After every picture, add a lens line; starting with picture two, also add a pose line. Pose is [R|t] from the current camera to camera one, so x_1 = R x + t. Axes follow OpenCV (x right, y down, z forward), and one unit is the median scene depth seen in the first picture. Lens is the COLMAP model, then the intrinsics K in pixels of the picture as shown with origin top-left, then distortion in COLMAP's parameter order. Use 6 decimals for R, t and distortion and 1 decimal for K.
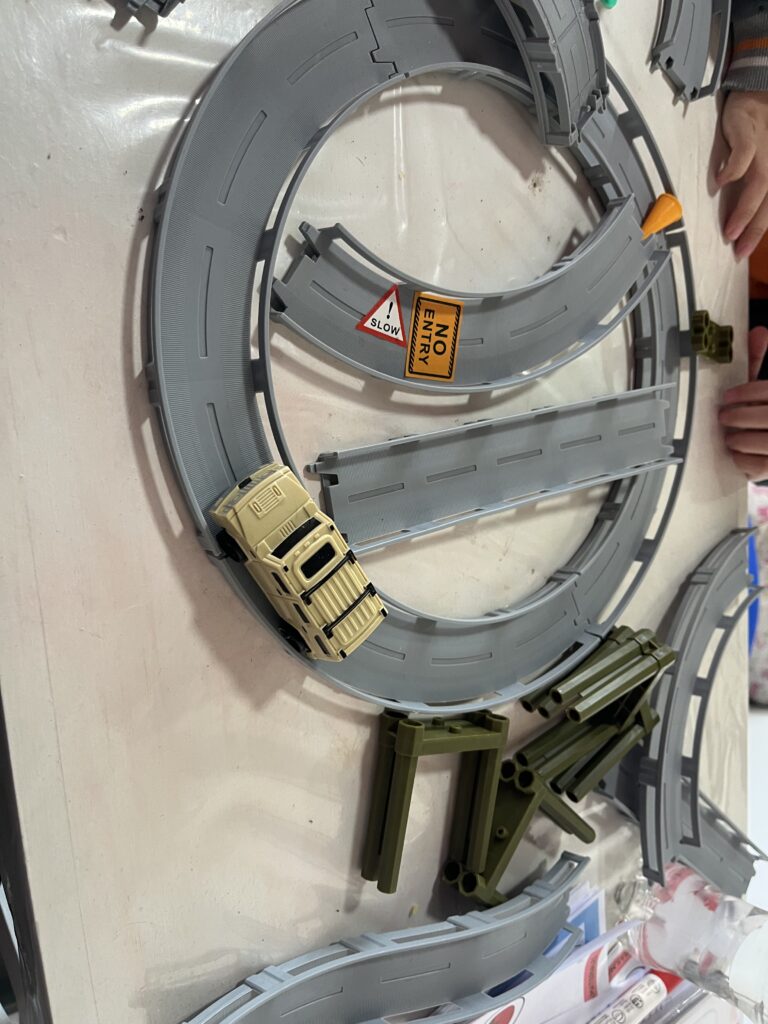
lens RADIAL K [[778.2, 0, 377.8], [0, 778.2, 501.7], [0, 0, 1]] dist [0.036195, -0.048792]
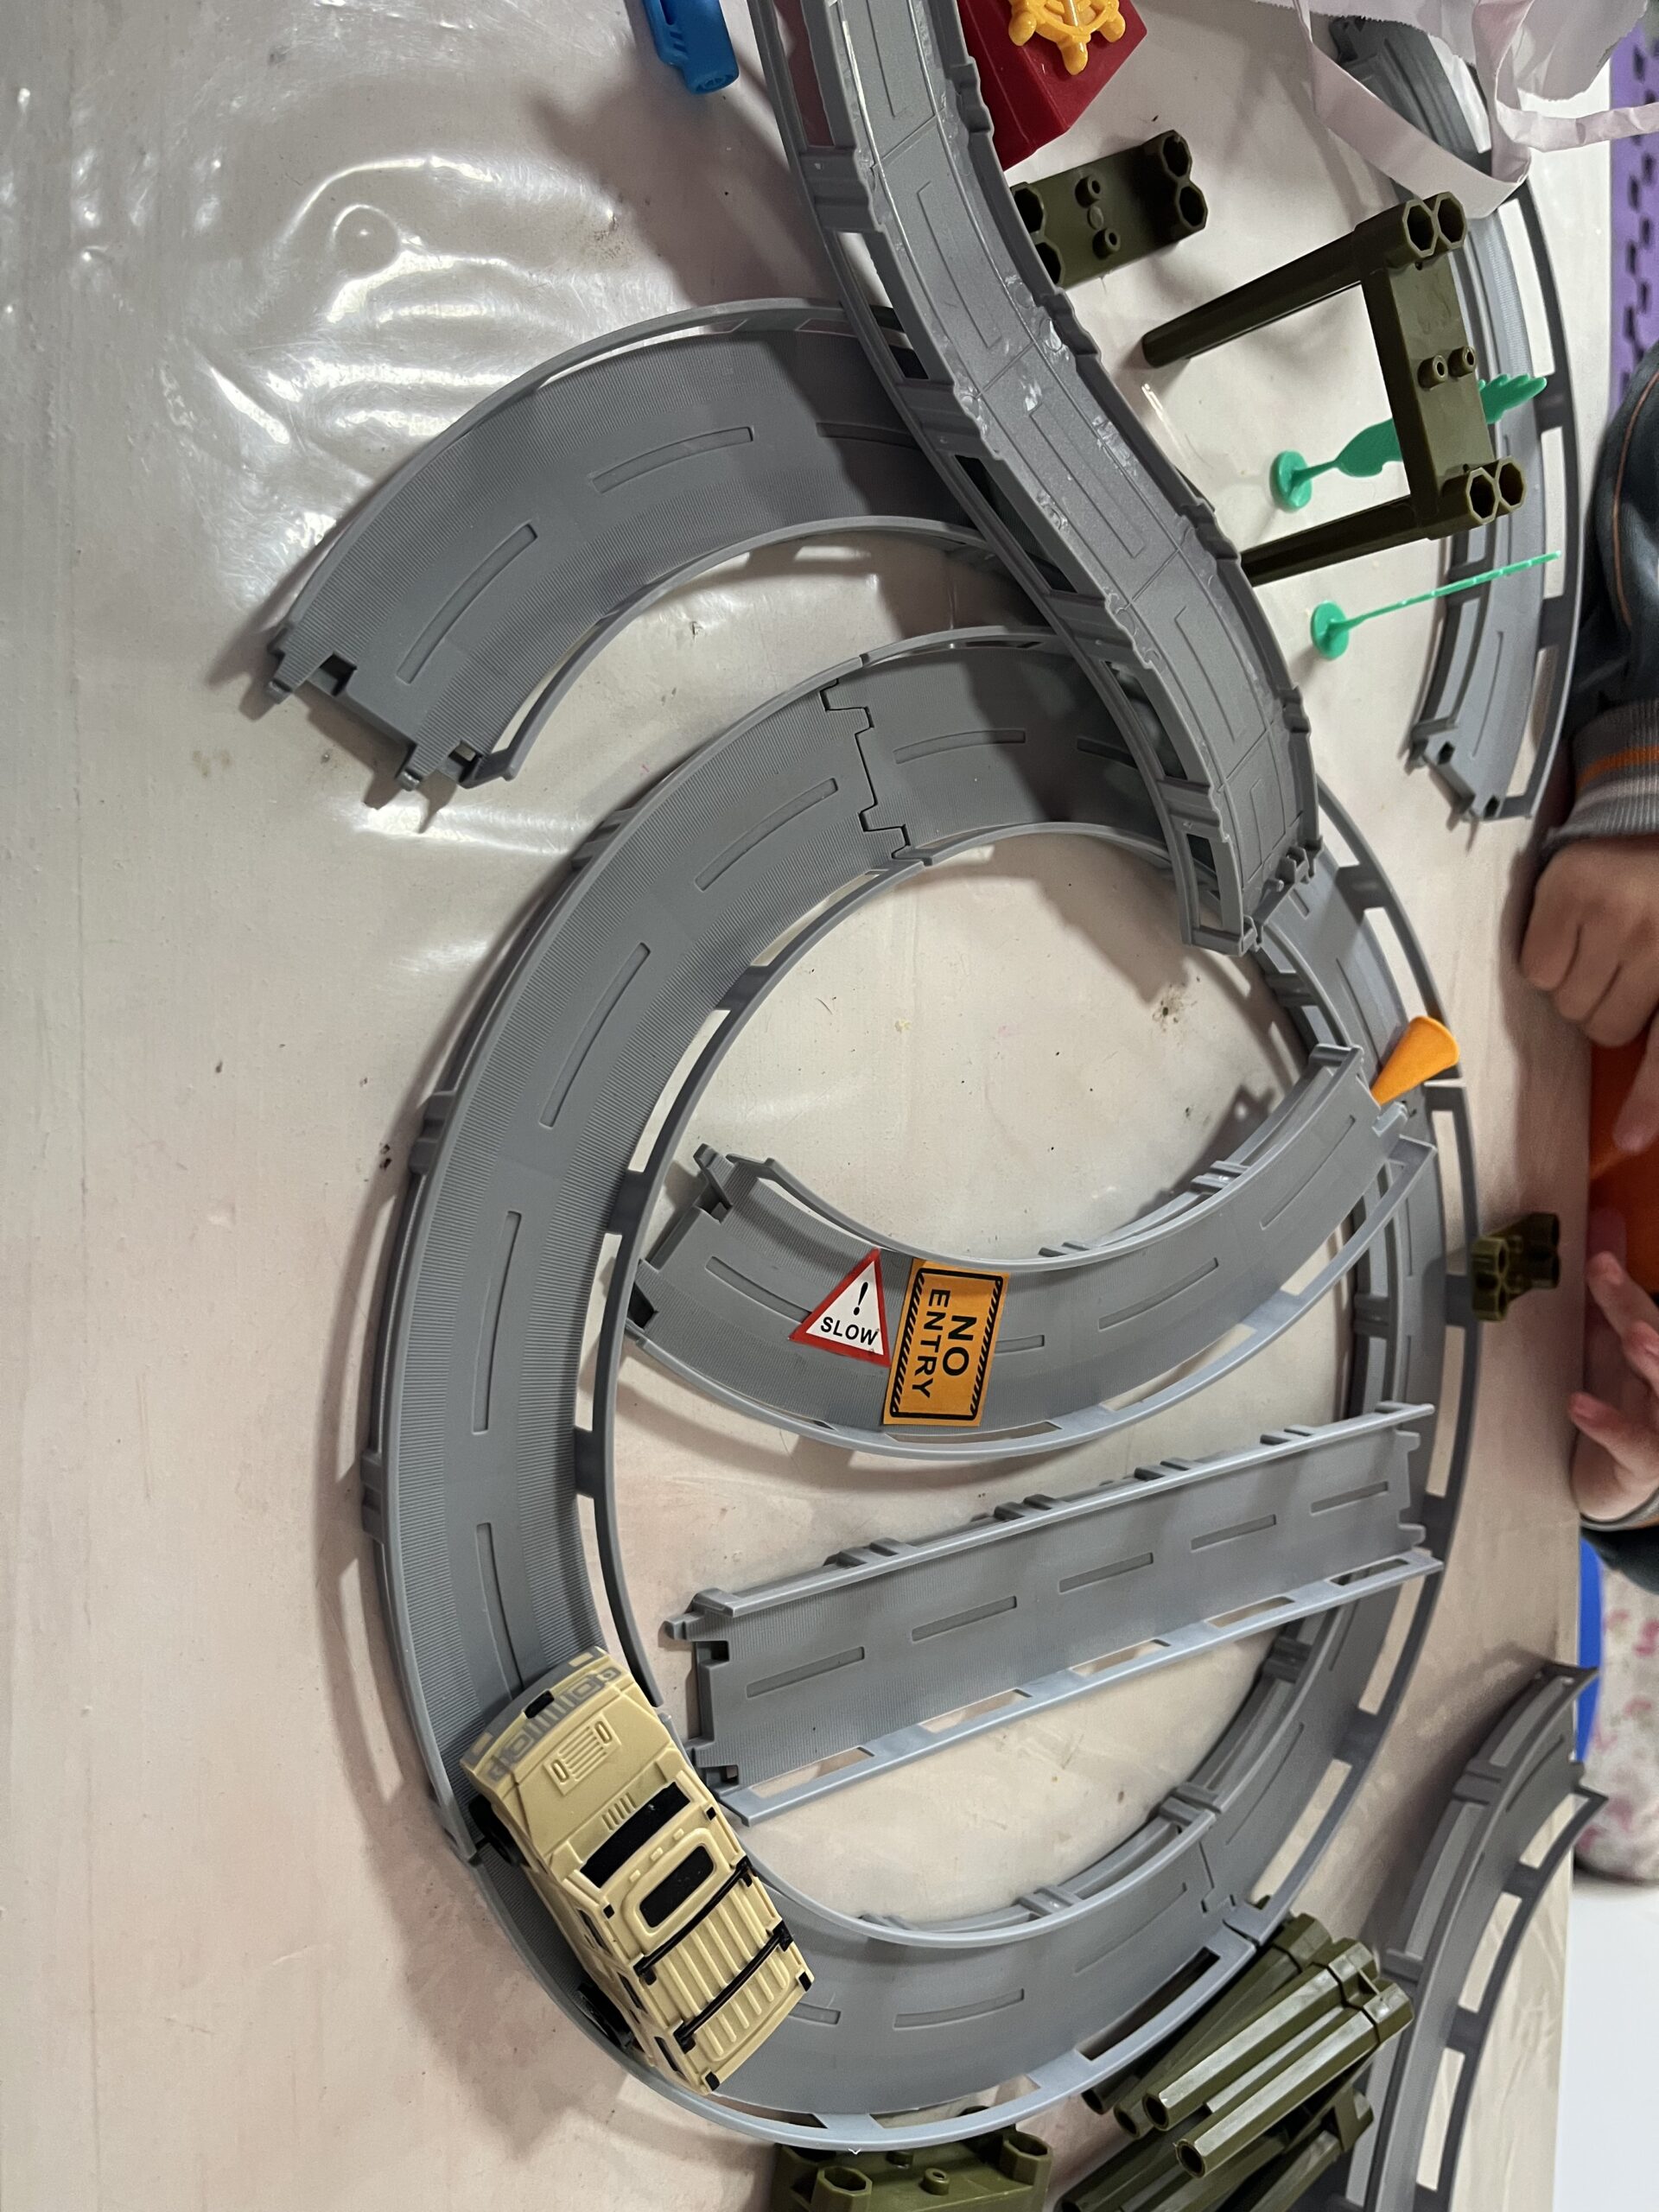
lens RADIAL K [[1681.1, 0, 813.0], [0, 1681.1, 1099.8], [0, 0, 1]] dist [0.036195, -0.048792]
pose [[0.997092, 0.075913, 0.006649, -0.030415], [-0.074828, 0.991860, -0.103027, -0.249568], [-0.014416, 0.102230, 0.994656, -0.069649]]
